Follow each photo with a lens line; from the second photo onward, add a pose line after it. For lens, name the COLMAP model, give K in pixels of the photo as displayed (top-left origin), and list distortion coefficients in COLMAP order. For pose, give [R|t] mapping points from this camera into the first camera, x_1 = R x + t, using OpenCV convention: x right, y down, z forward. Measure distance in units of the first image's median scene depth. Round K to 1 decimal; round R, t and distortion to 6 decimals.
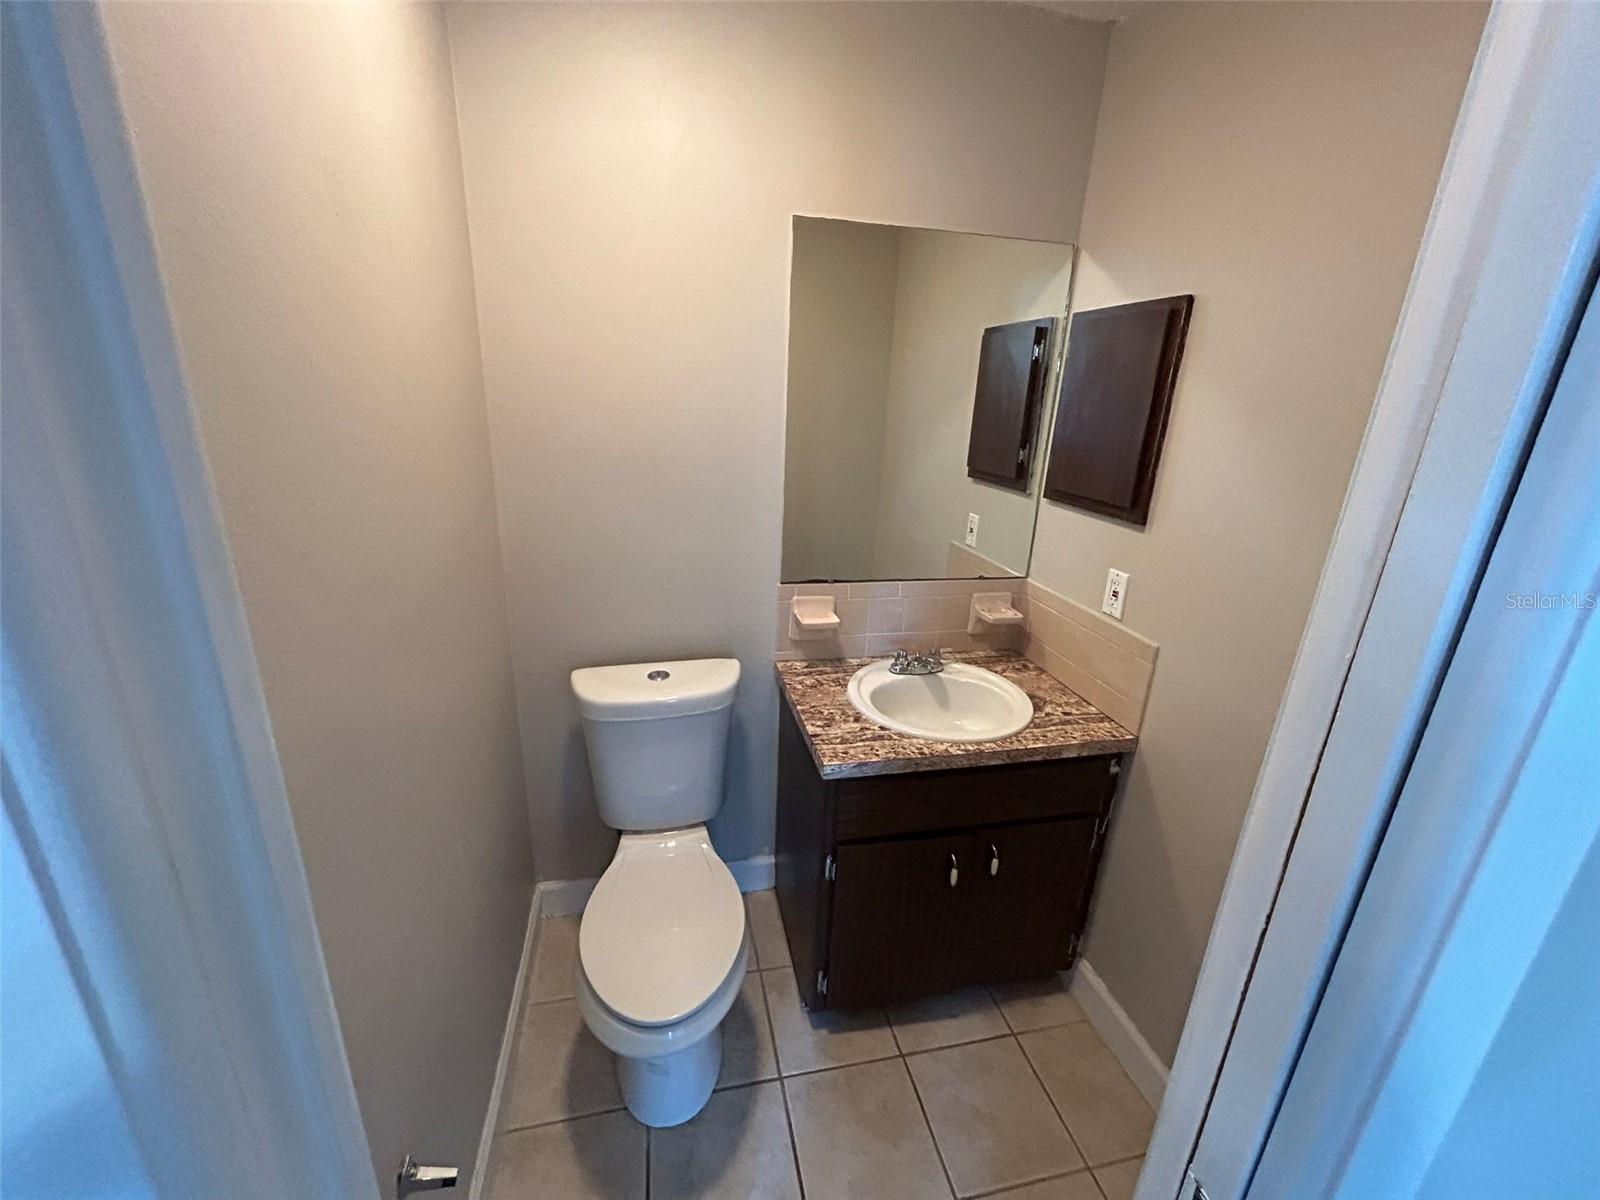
lens RADIAL K [[651.7, 0, 798.9], [0, 651.7, 600.0], [0, 0, 1]] dist [-0.002601, 0.000029]
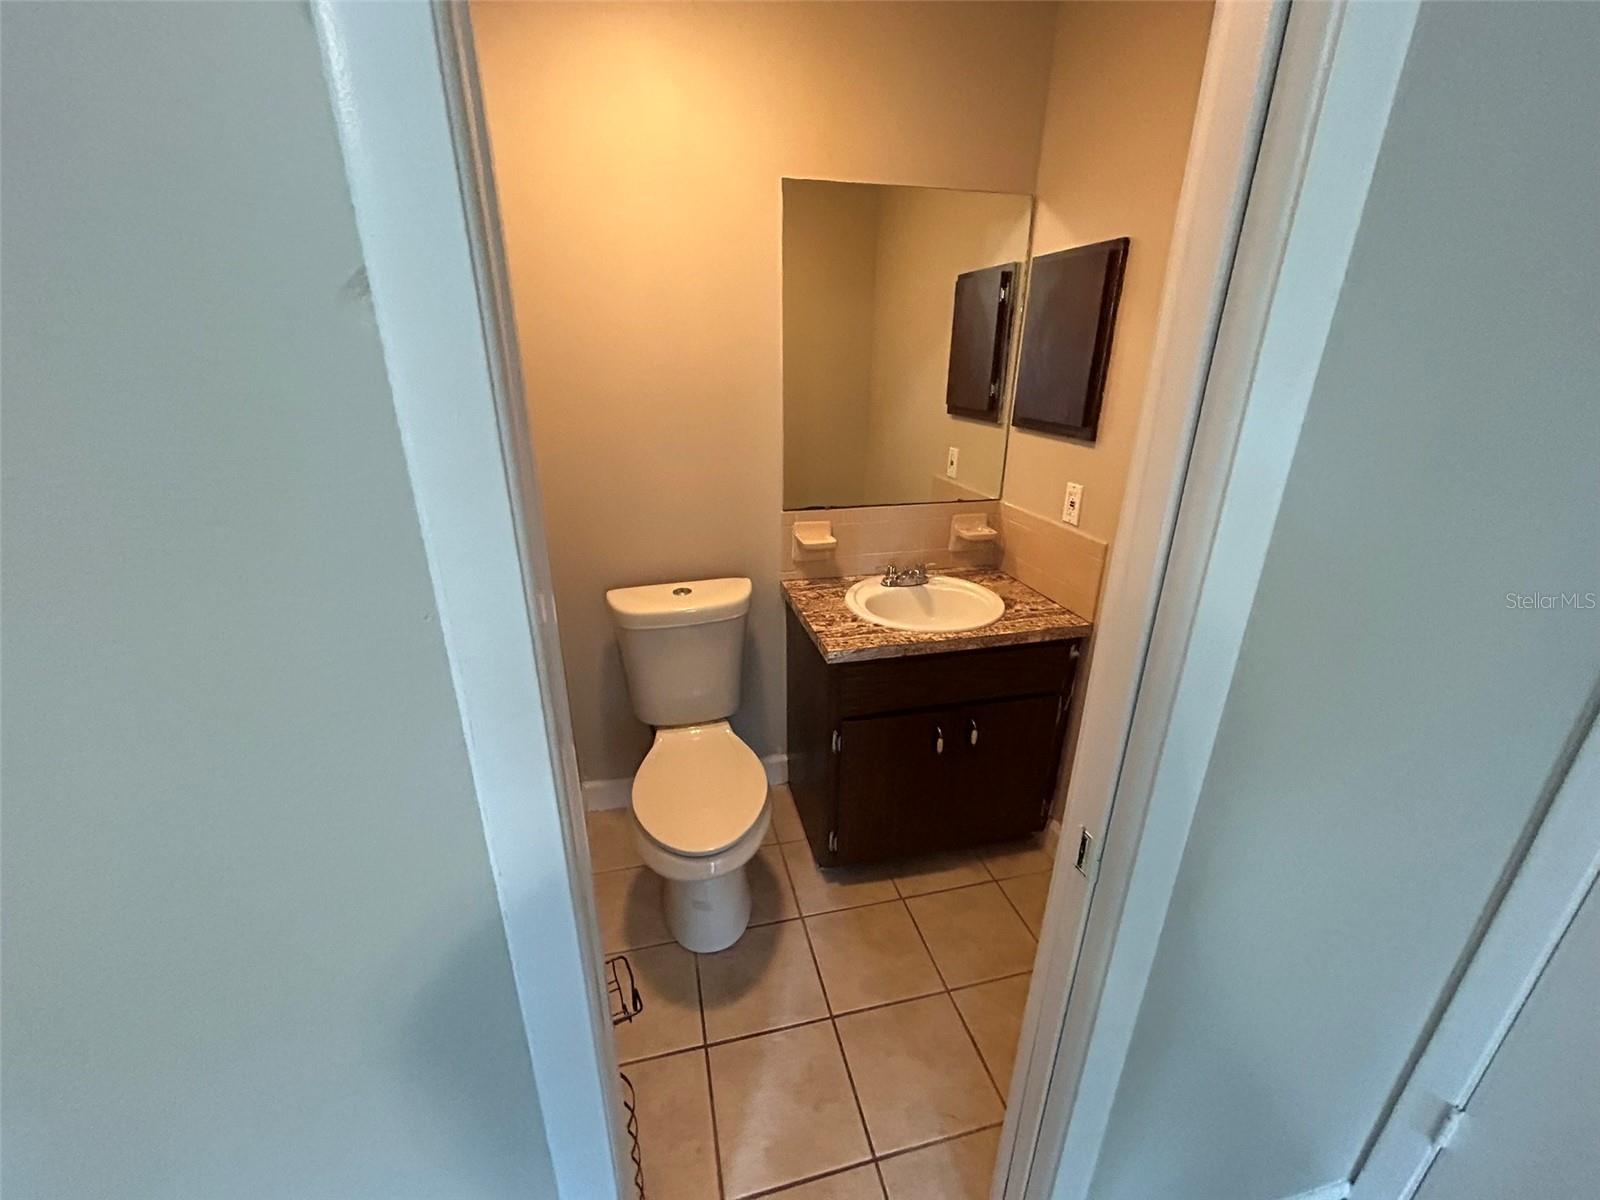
lens RADIAL K [[651.7, 0, 798.4], [0, 651.7, 599.4], [0, 0, 1]] dist [-0.002601, 0.000029]
pose [[0.999171, -0.040366, 0.005347, -0.015105], [0.040021, 0.997756, 0.053685, 0.075905], [-0.007502, -0.053427, 0.998544, -0.159609]]
